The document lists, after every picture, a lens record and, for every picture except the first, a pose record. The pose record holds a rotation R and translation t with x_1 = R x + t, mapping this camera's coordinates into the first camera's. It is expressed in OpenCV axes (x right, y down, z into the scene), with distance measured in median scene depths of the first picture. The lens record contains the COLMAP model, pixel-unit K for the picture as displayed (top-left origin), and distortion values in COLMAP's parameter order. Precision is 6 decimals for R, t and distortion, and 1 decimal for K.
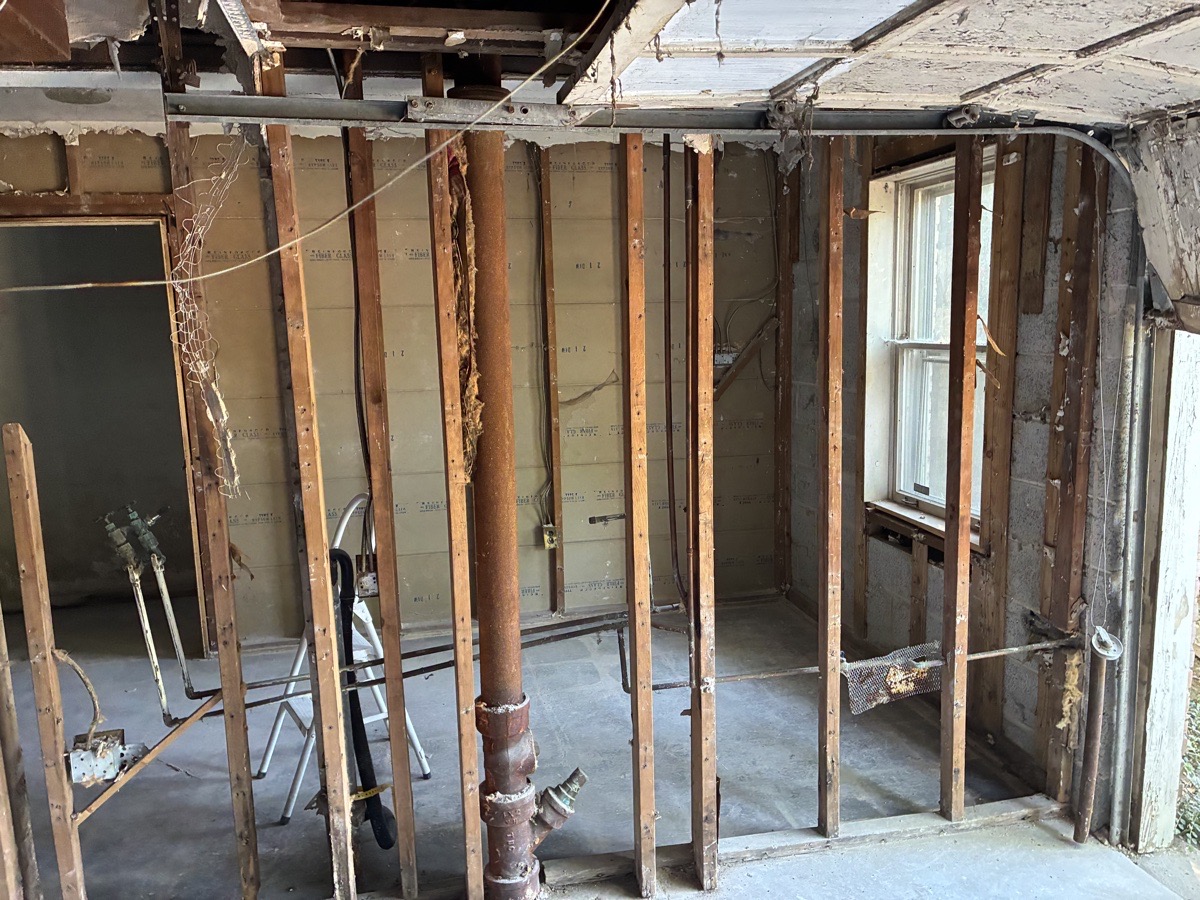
lens RADIAL K [[900.6, 0, 598.0], [0, 900.6, 456.0], [0, 0, 1]] dist [0.046323, -0.057751]
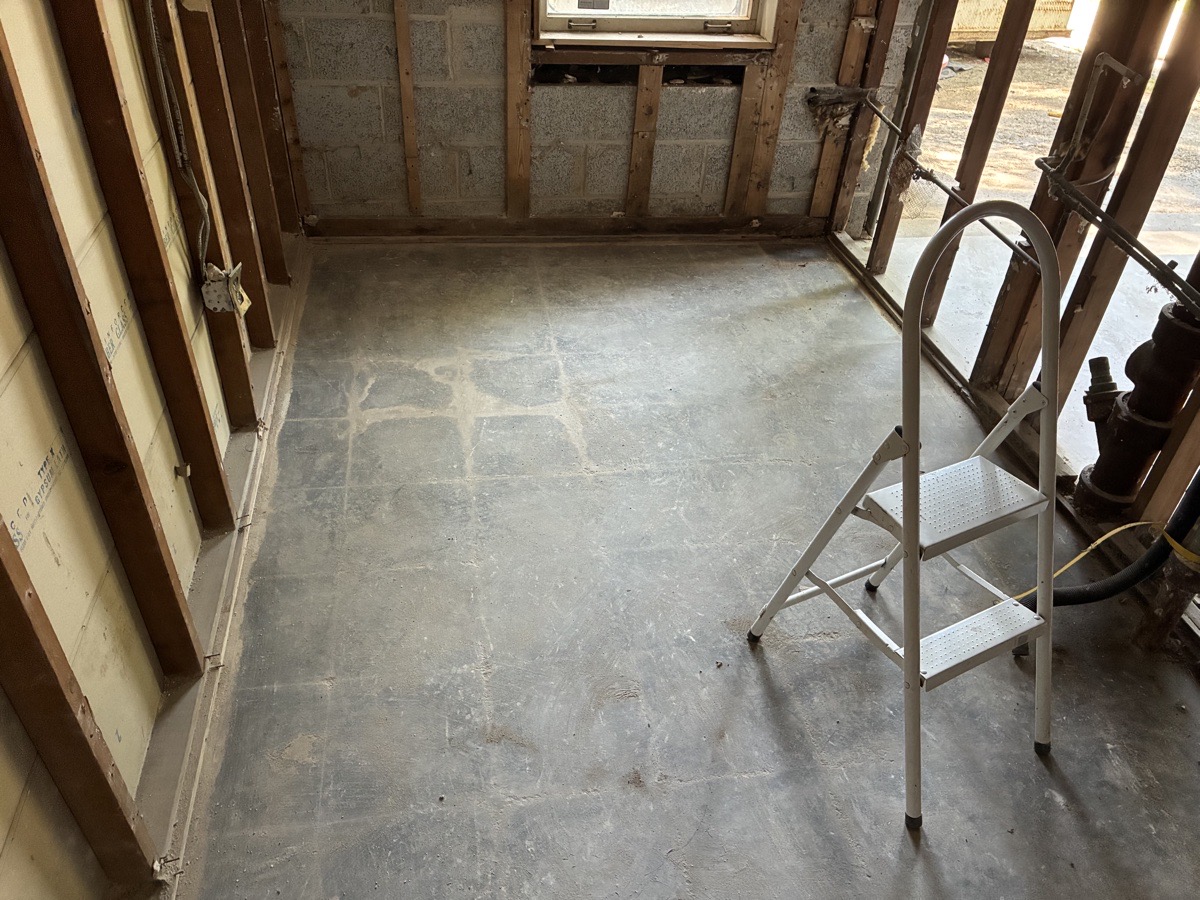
lens RADIAL K [[900.6, 0, 598.0], [0, 900.6, 456.0], [0, 0, 1]] dist [0.046323, -0.057751]
pose [[0.055234, -0.585809, 0.808565, -0.900831], [0.104233, 0.808760, 0.578829, -0.175798], [-0.993018, 0.052308, 0.105732, 1.470726]]
